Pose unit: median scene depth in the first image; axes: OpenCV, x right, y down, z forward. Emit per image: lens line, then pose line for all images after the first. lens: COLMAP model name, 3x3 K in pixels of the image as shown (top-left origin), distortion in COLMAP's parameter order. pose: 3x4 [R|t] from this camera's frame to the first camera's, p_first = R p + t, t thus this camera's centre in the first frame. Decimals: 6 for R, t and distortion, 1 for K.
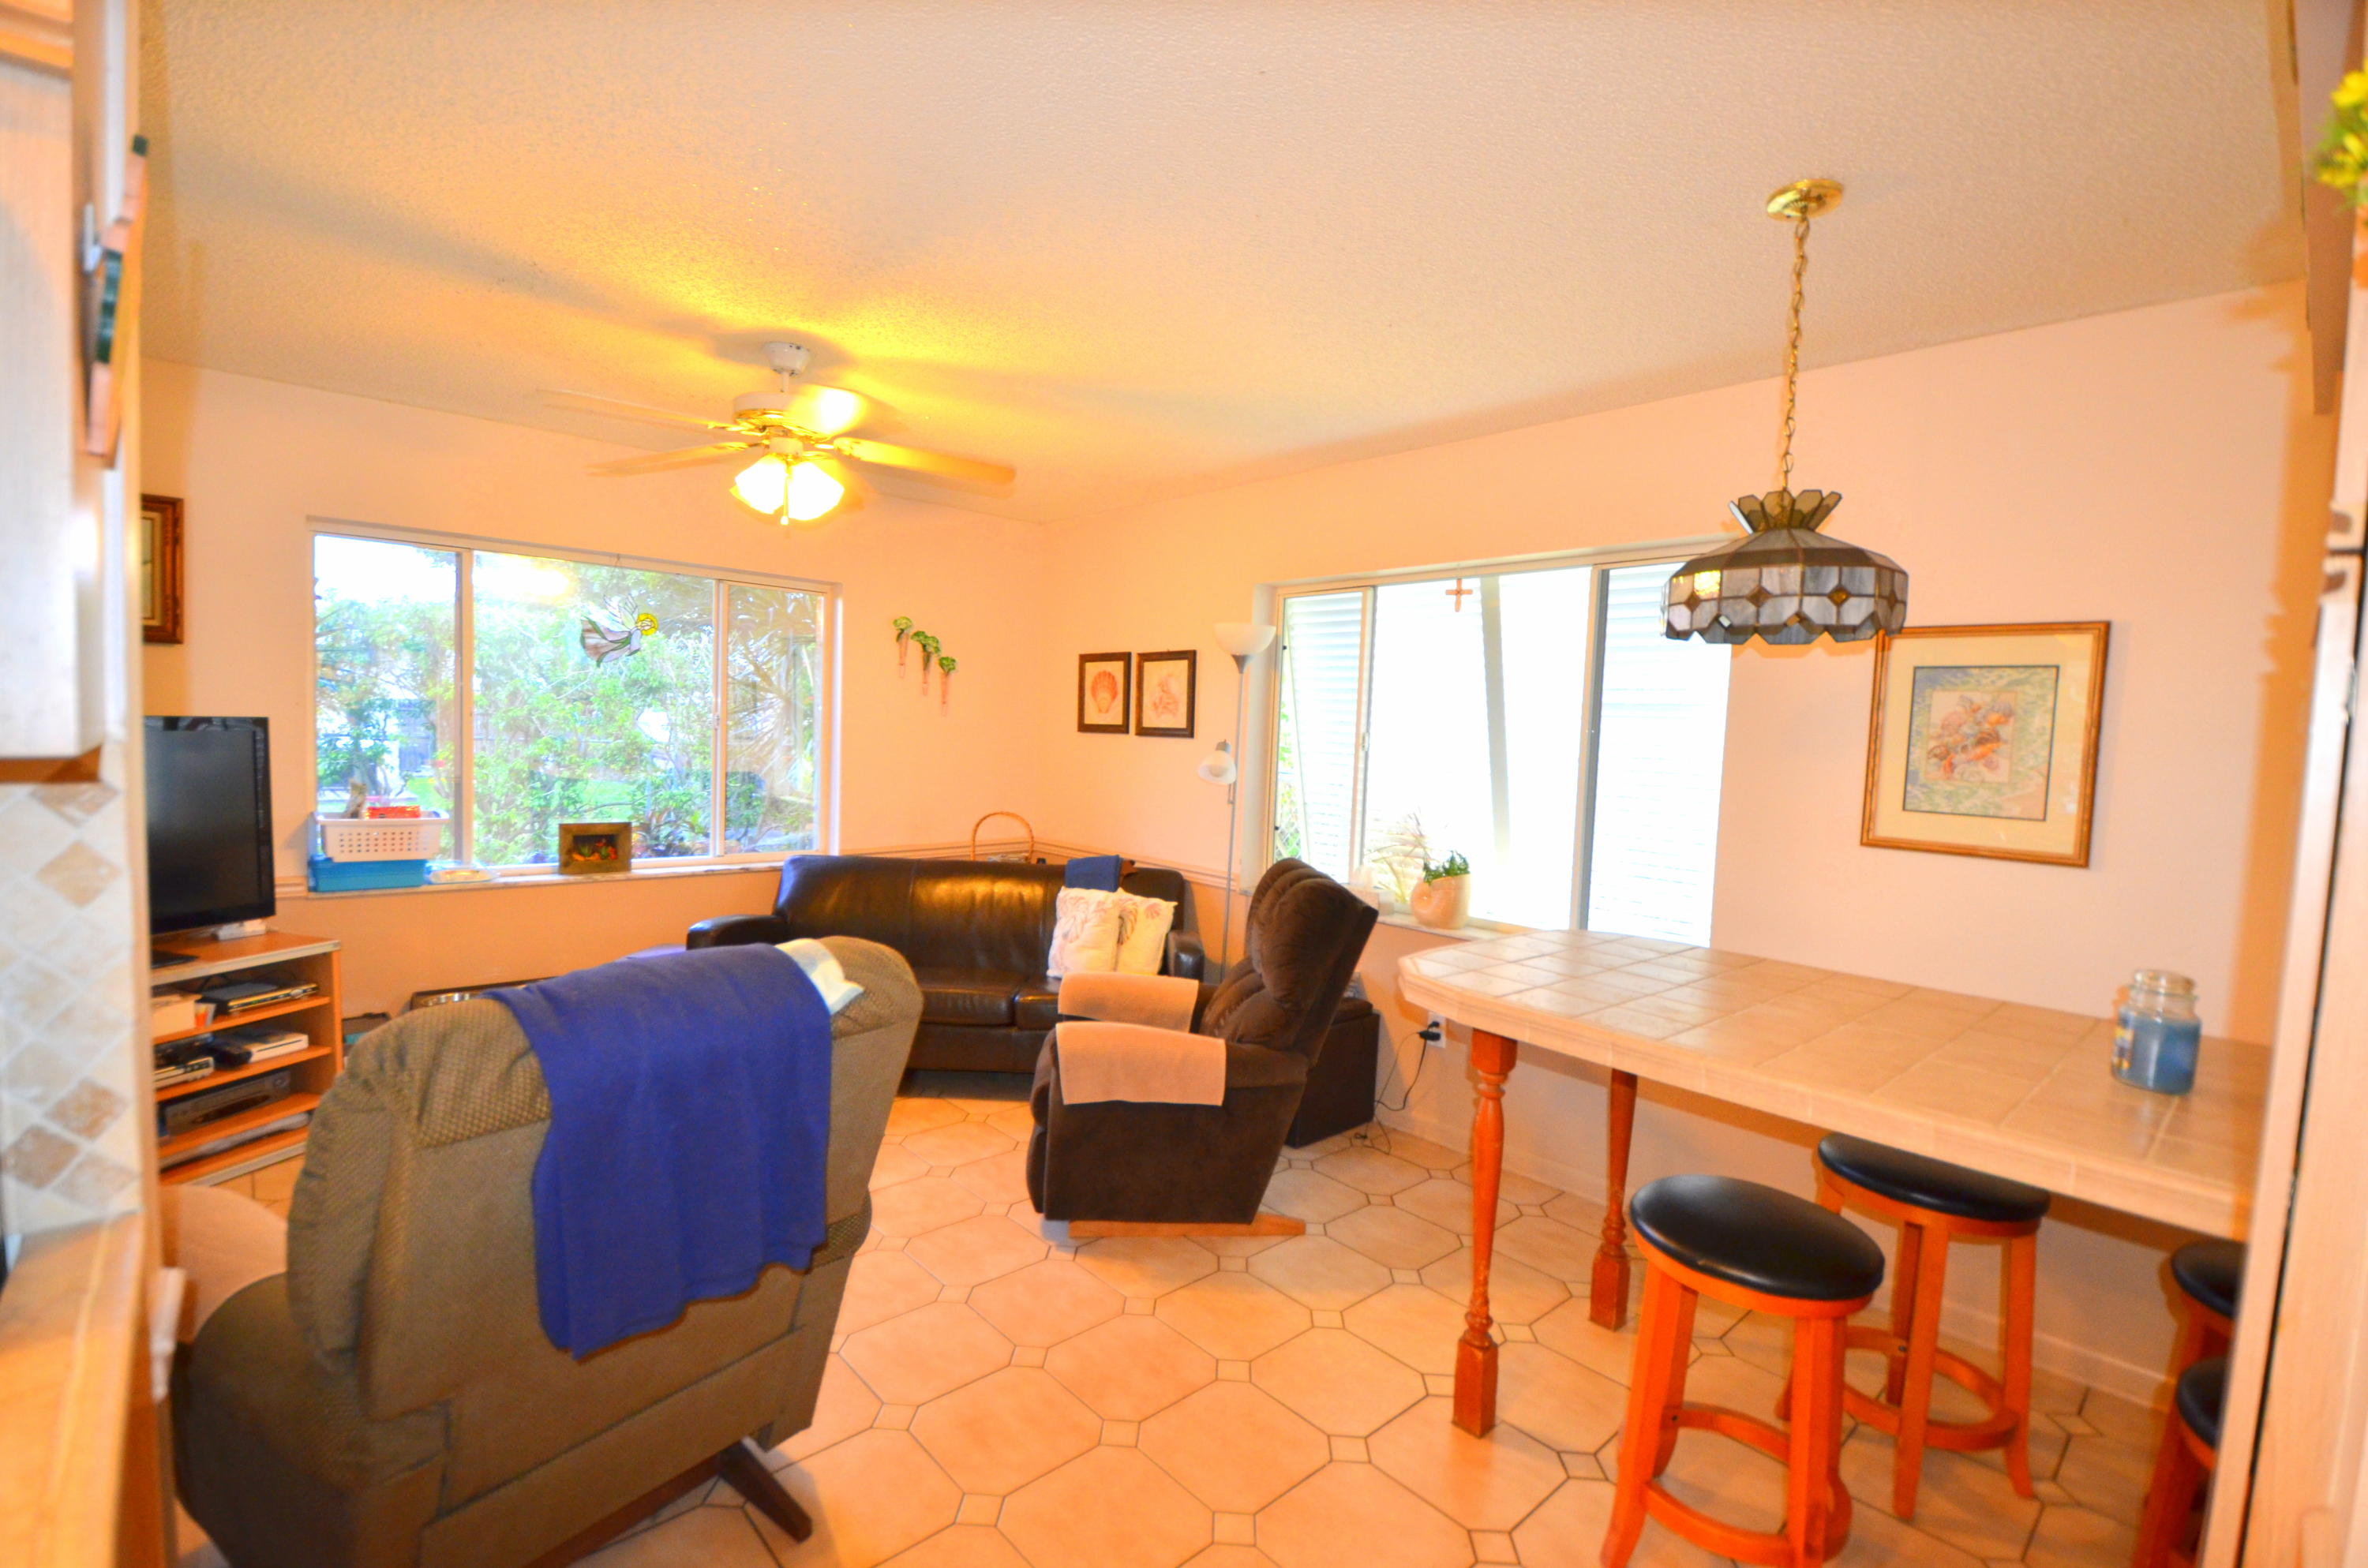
lens RADIAL K [[1032.5, 0, 1180.7], [0, 1032.5, 794.5], [0, 0, 1]] dist [0.011003, -0.018368]
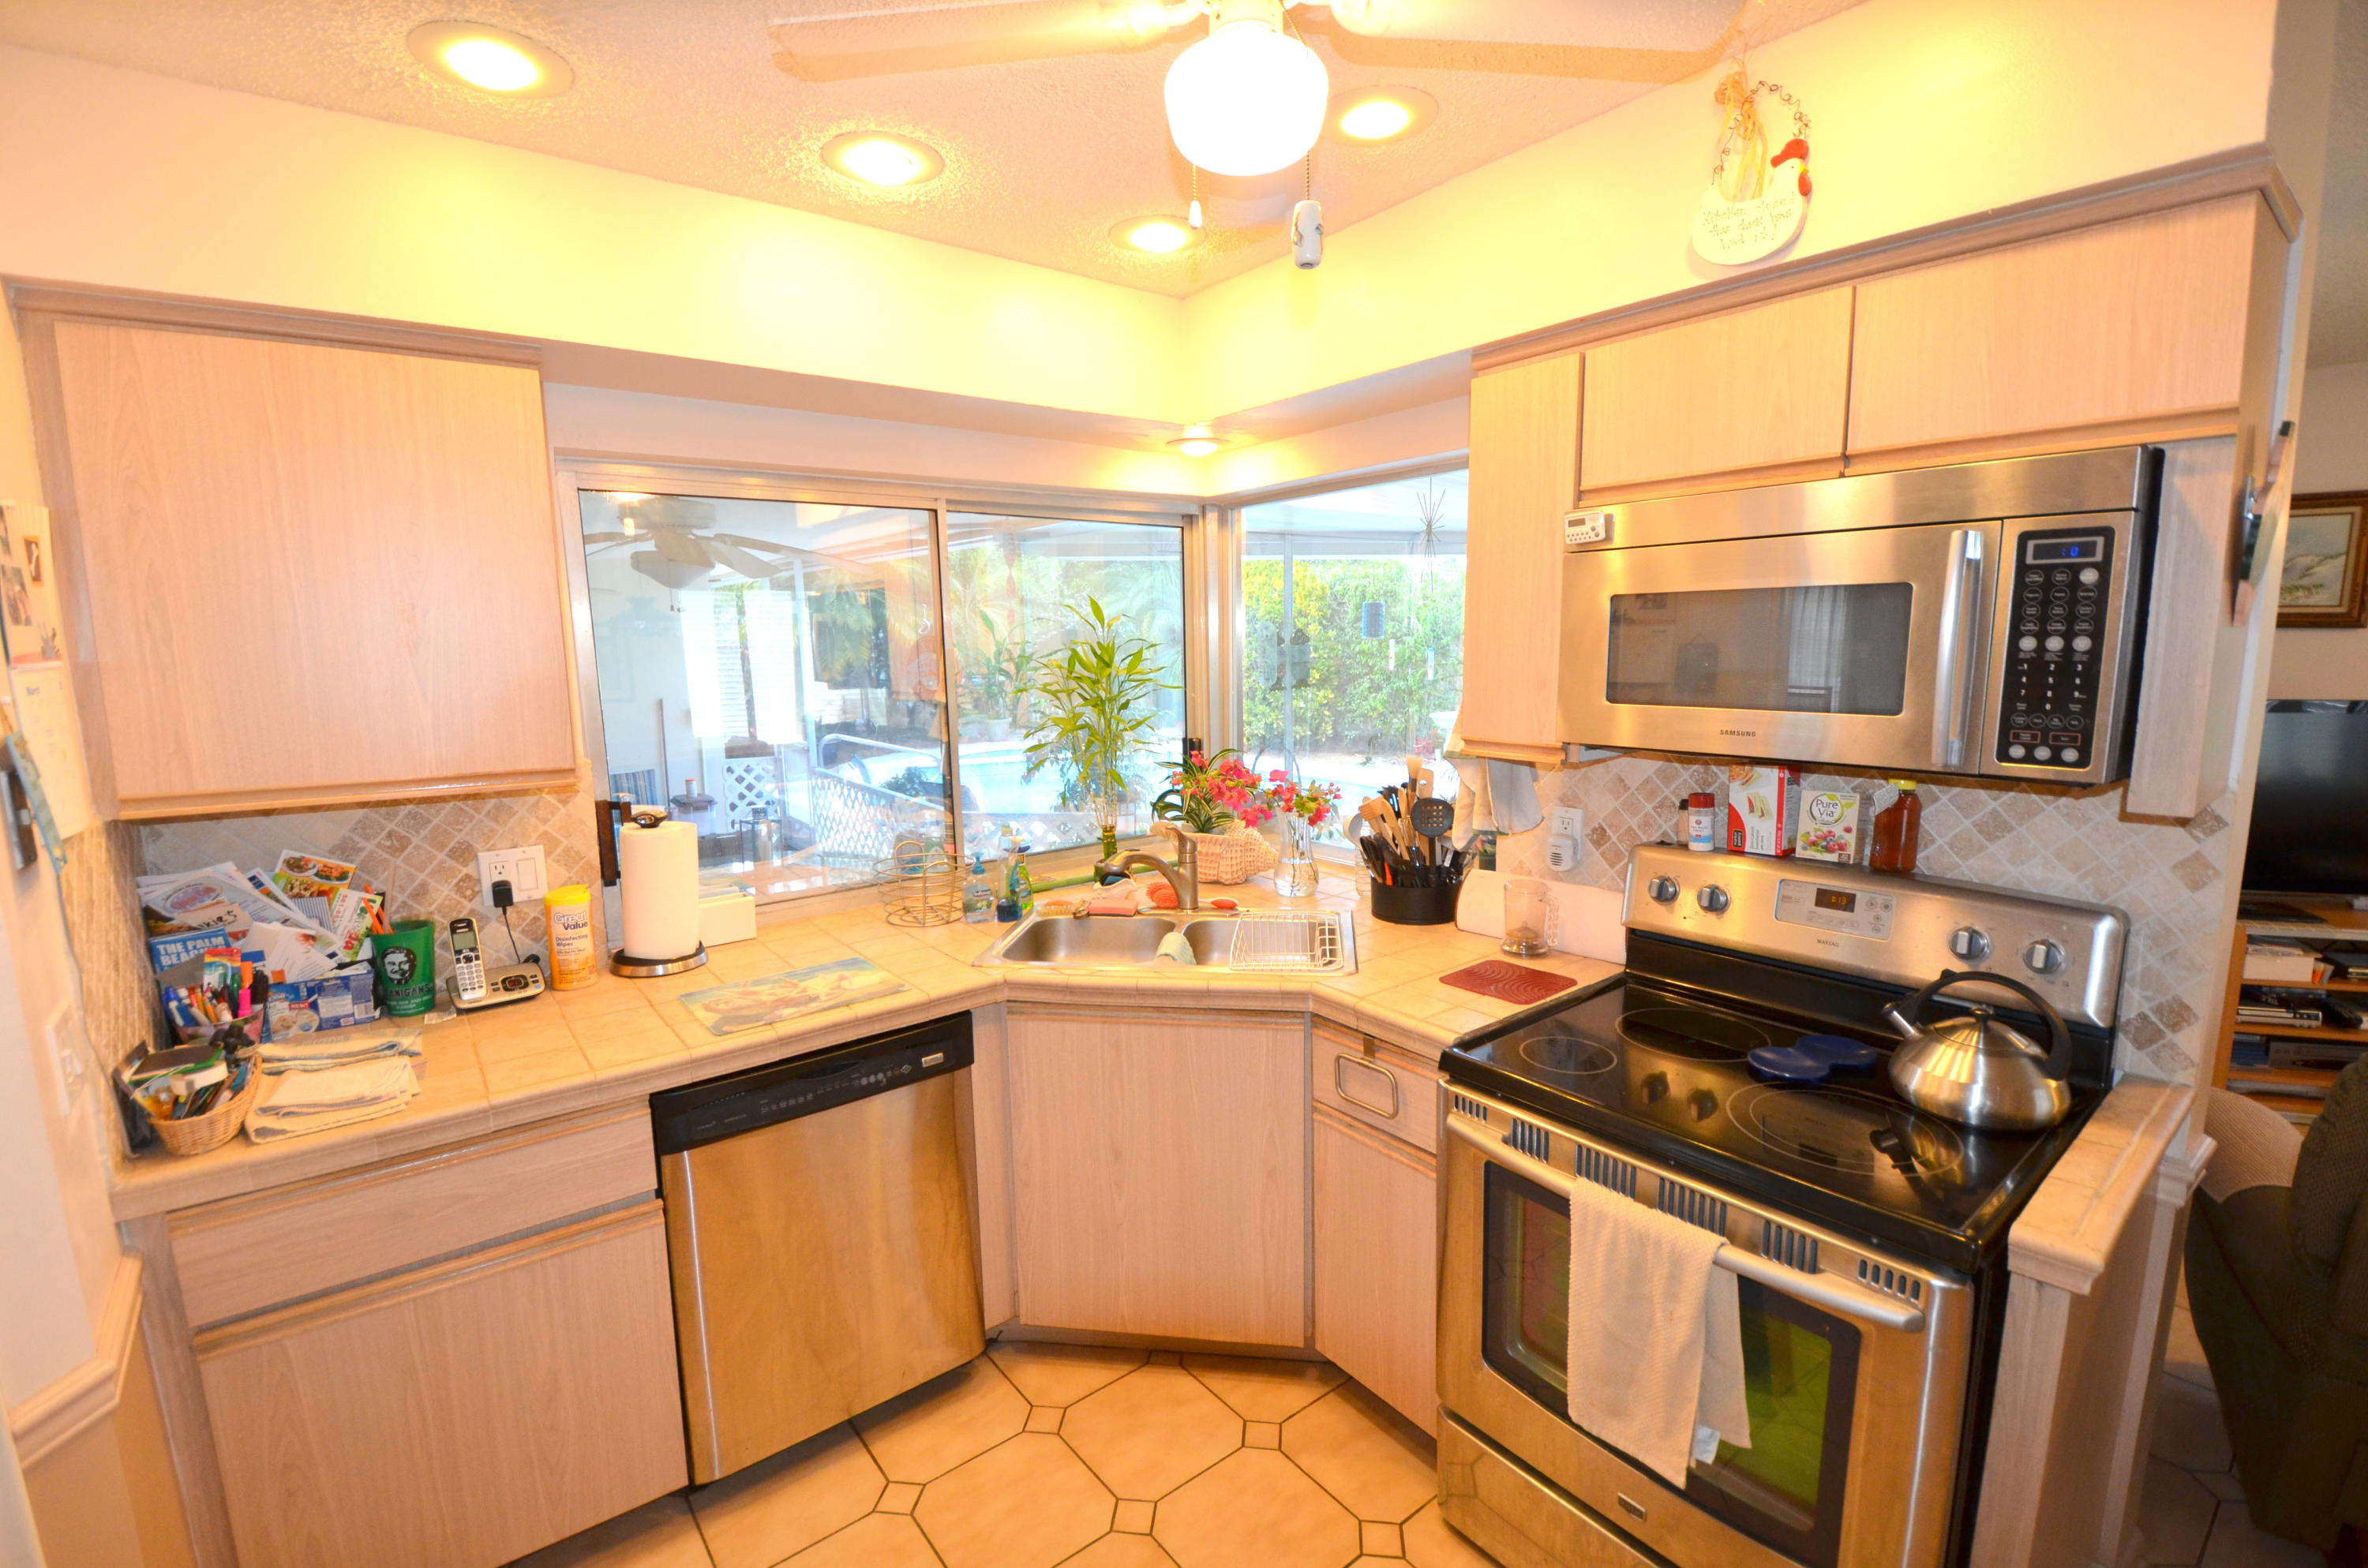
lens RADIAL K [[1032.5, 0, 1184.2], [0, 1032.5, 787.3], [0, 0, 1]] dist [0.011003, -0.018368]
pose [[-0.075571, 0.115259, -0.990457, 0.155530], [-0.049548, 0.991636, 0.119176, -0.041354], [0.995909, 0.058081, -0.069228, -0.120560]]
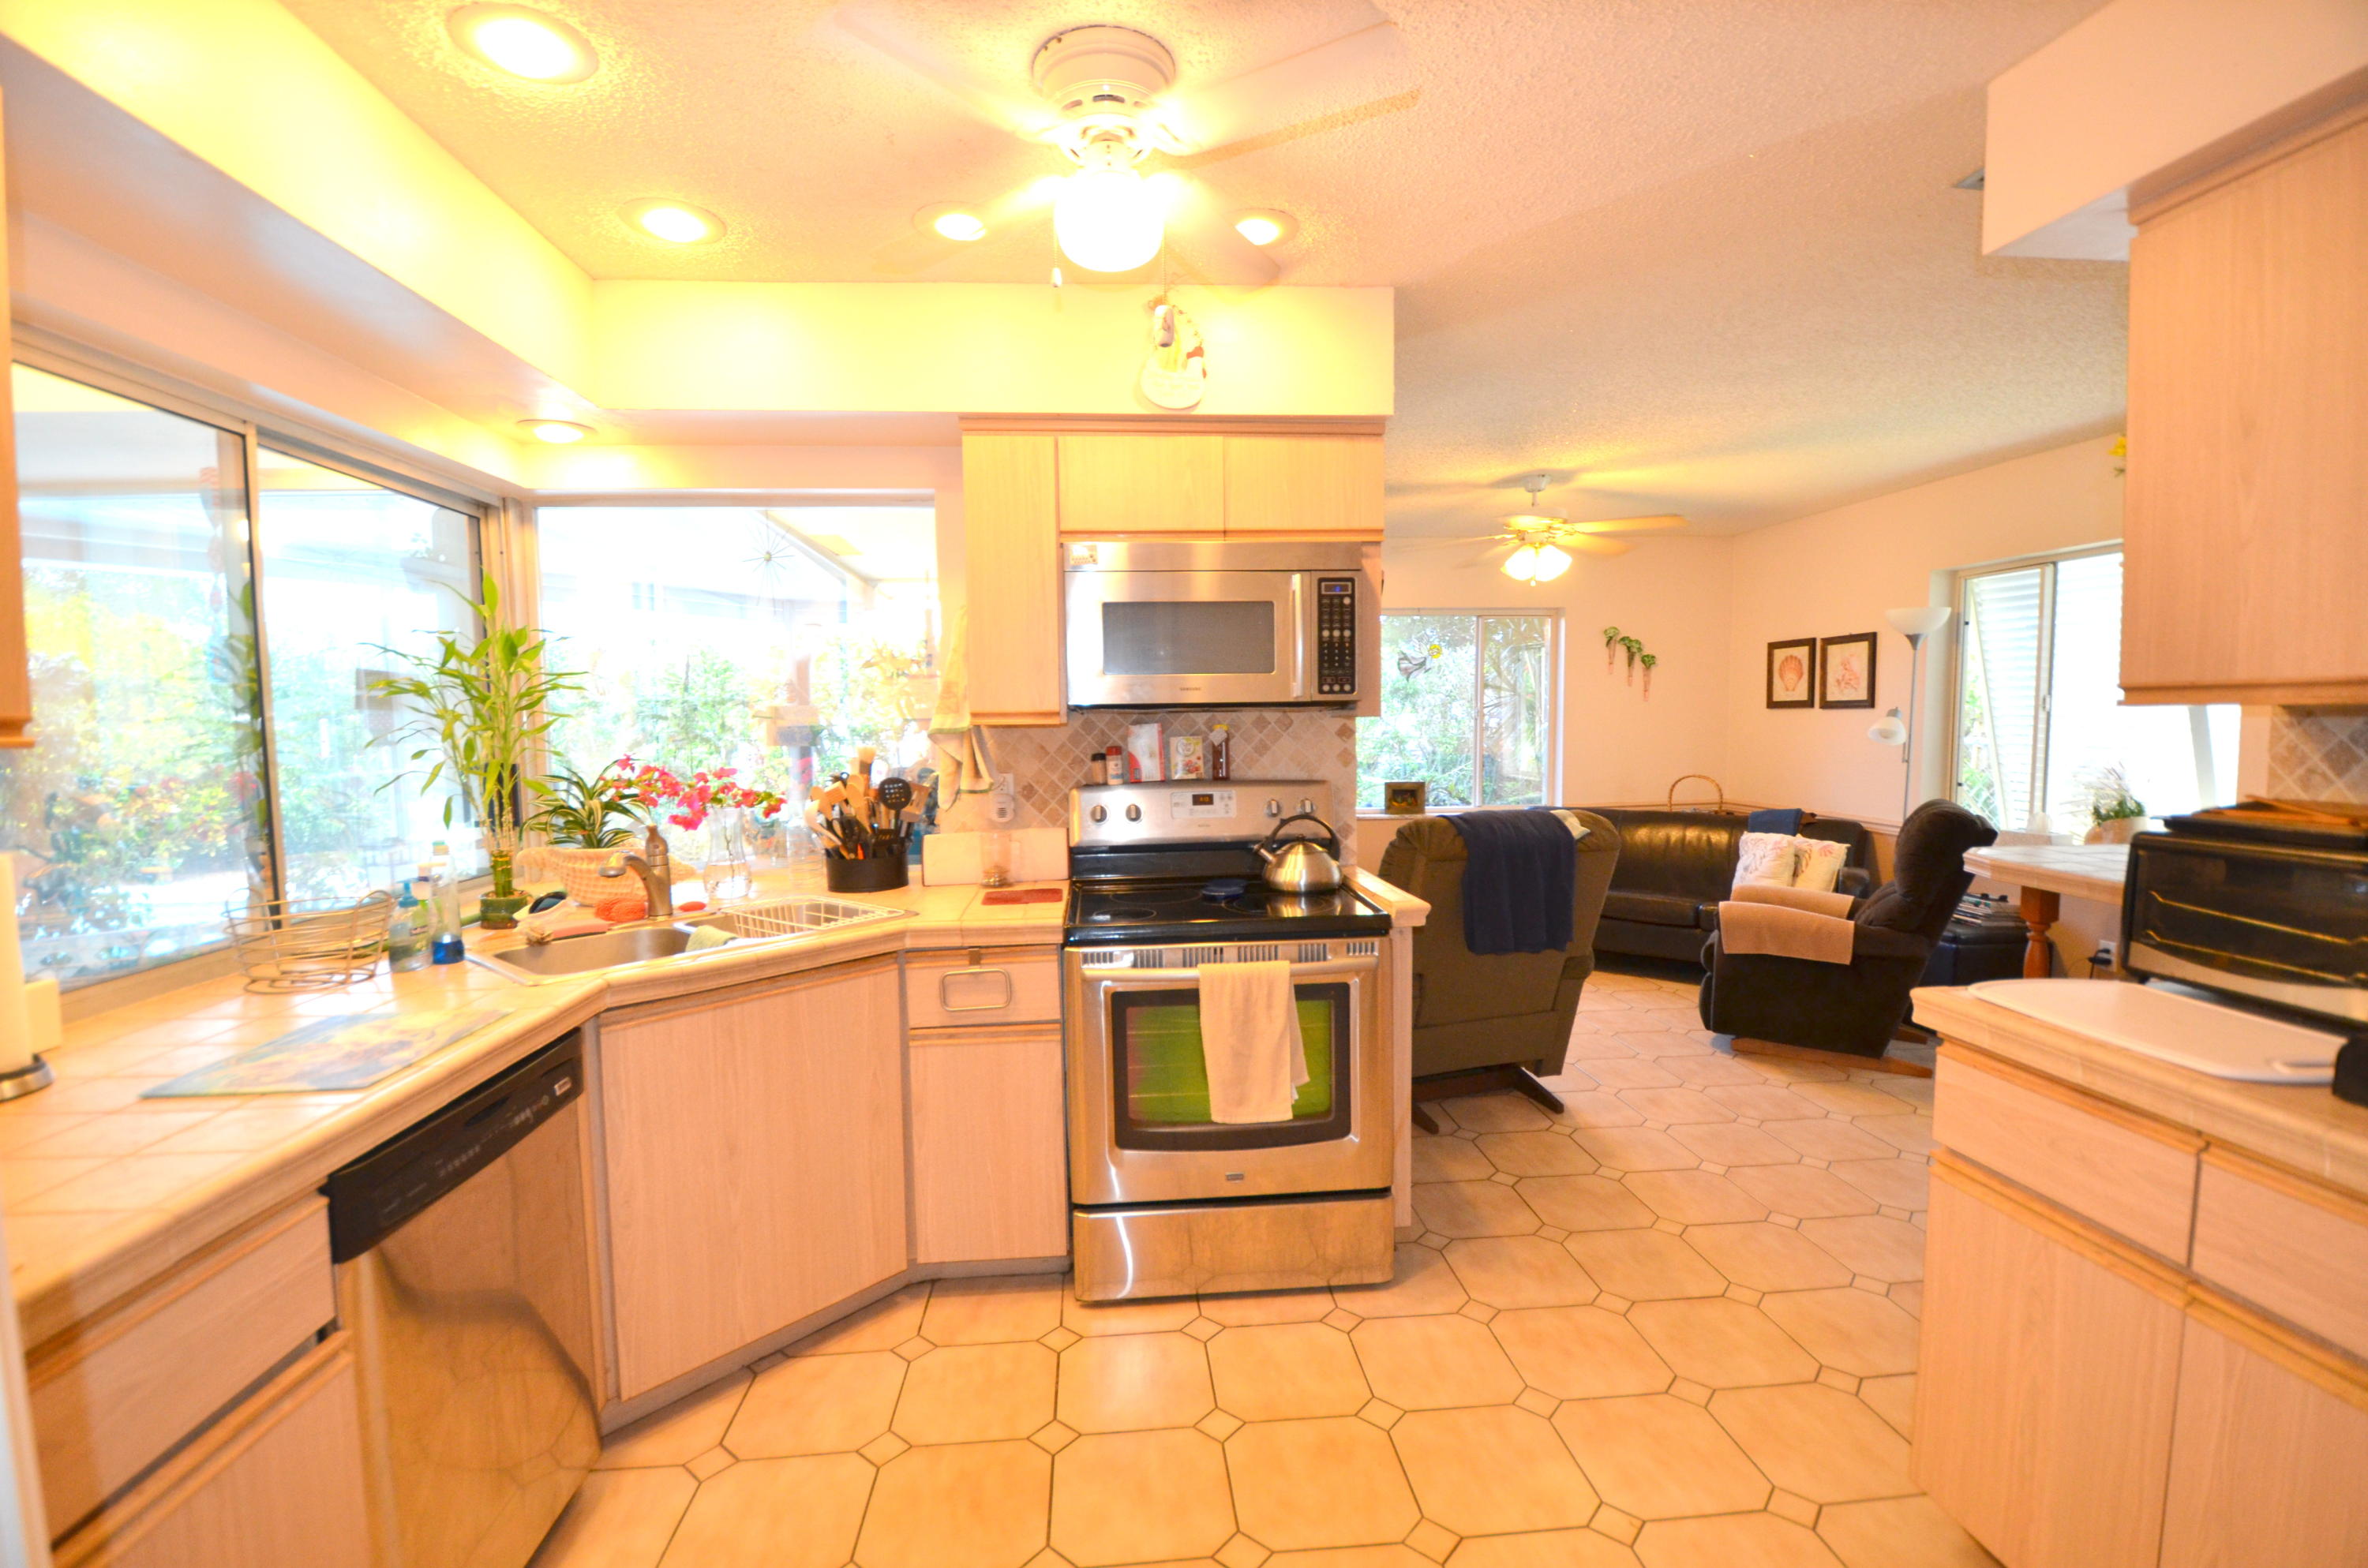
lens RADIAL K [[1032.5, 0, 1181.6], [0, 1032.5, 786.2], [0, 0, 1]] dist [0.011003, -0.018368]
pose [[0.790565, -0.004235, -0.612363, 0.133334], [0.001401, 0.999986, -0.005108, 0.046535], [0.612376, 0.003181, 0.790560, -0.483680]]
